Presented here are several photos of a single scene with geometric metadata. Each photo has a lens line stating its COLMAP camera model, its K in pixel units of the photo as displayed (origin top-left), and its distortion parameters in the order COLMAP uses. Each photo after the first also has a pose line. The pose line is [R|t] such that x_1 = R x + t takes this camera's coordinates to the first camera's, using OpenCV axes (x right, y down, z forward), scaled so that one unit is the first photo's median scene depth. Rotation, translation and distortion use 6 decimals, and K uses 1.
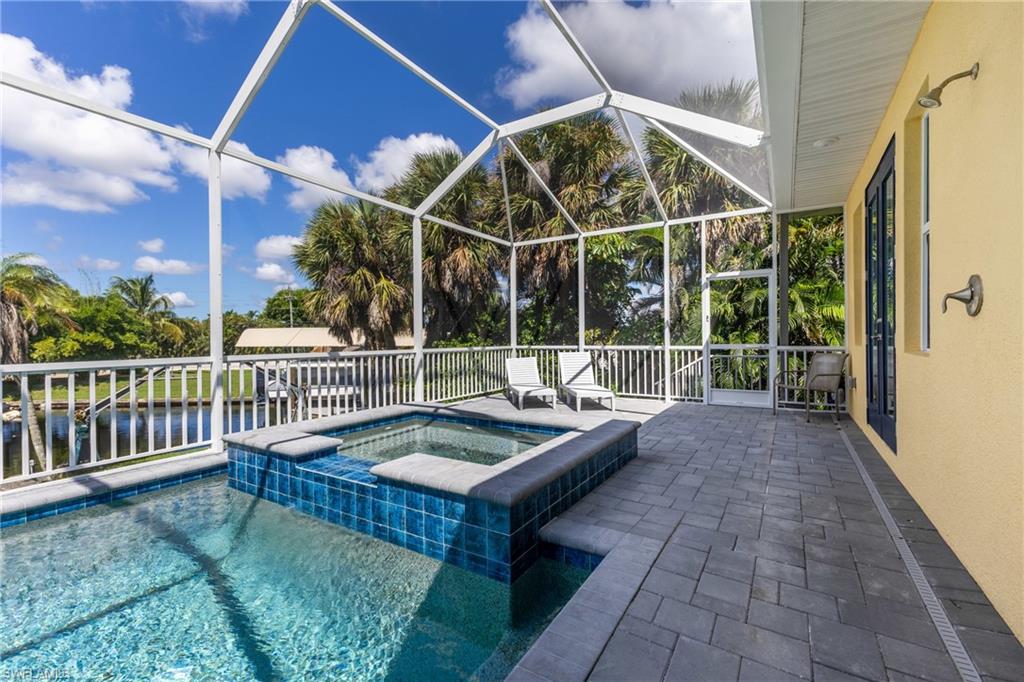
lens RADIAL K [[439.8, 0, 518.5], [0, 439.8, 336.9], [0, 0, 1]] dist [0.015710, -0.003204]
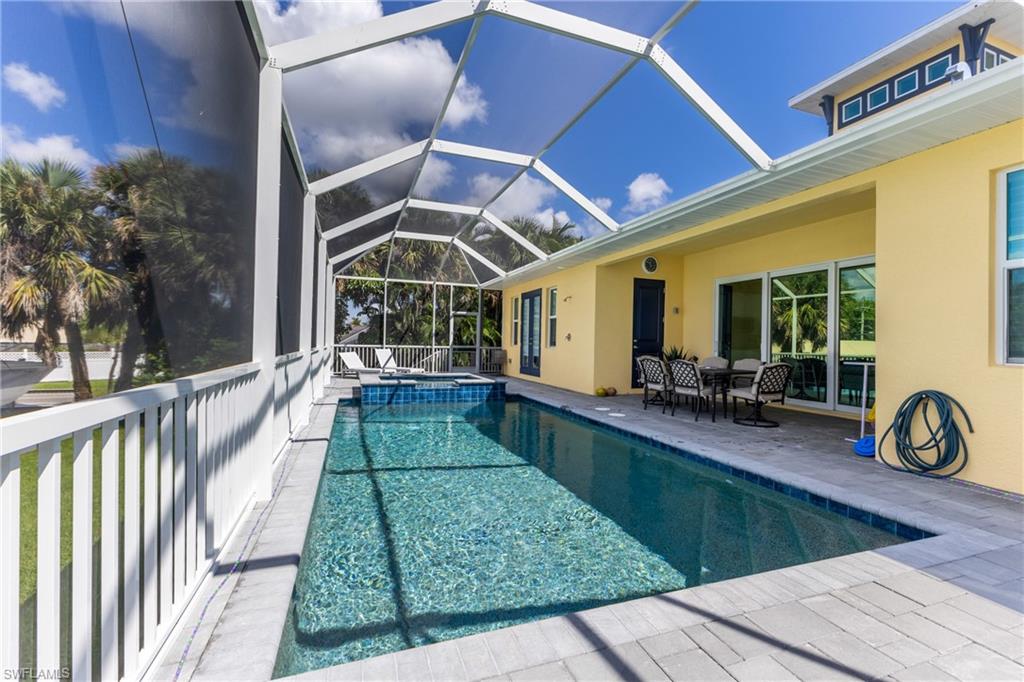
lens RADIAL K [[439.8, 0, 509.1], [0, 439.8, 342.7], [0, 0, 1]] dist [0.015710, -0.003204]
pose [[0.626723, 0.020687, 0.778968, -0.816317], [-0.027924, 0.999602, -0.004079, 0.004460], [-0.778742, -0.019195, 0.627051, -0.406317]]
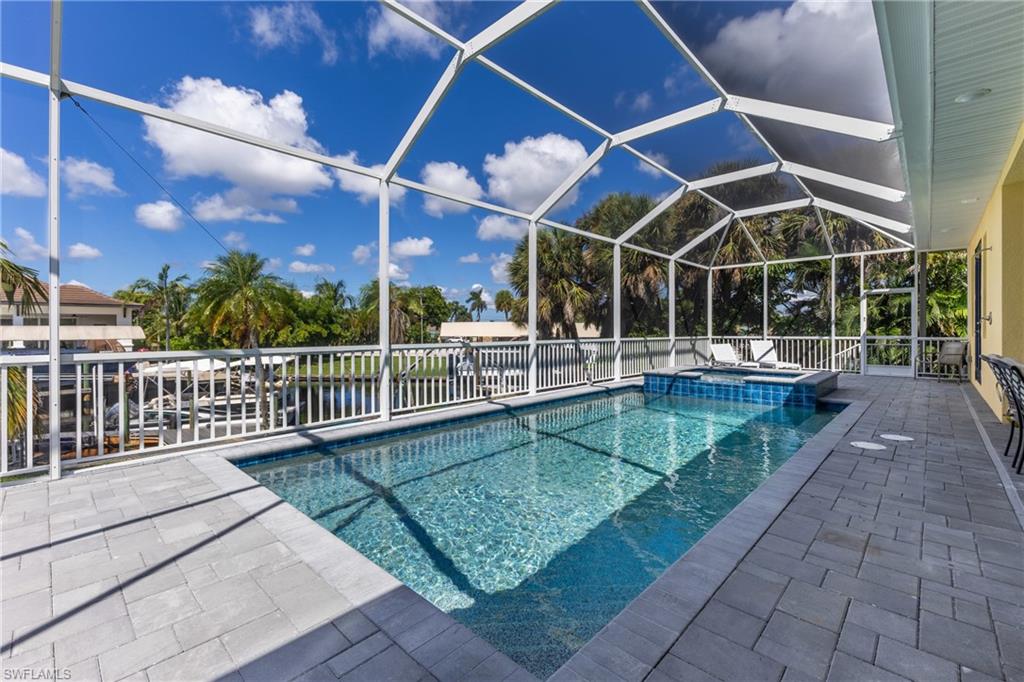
lens RADIAL K [[439.8, 0, 516.2], [0, 439.8, 332.9], [0, 0, 1]] dist [0.015710, -0.003204]
pose [[0.979899, 0.007046, -0.199370, -0.364156], [-0.005609, 0.999954, 0.007773, 0.001539], [0.199415, -0.006498, 0.979893, -0.610182]]
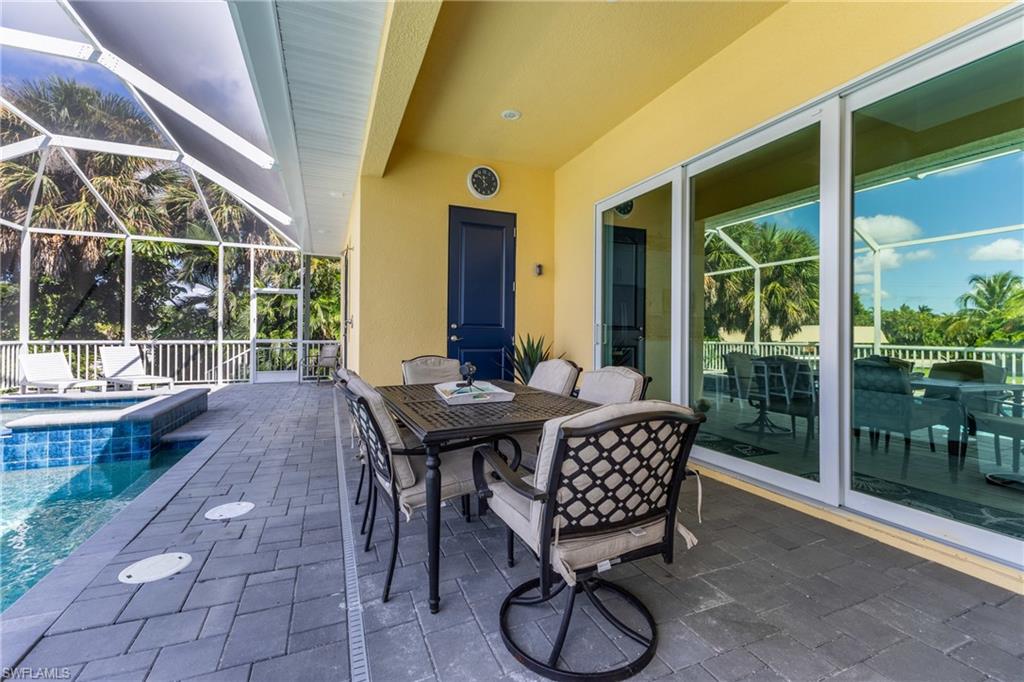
lens RADIAL K [[439.8, 0, 511.0], [0, 439.8, 332.1], [0, 0, 1]] dist [0.015710, -0.003204]
pose [[0.586304, 0.016974, 0.809913, -0.170908], [-0.013696, 0.999845, -0.011040, -0.000748], [-0.809975, -0.004620, 0.586446, -0.357534]]
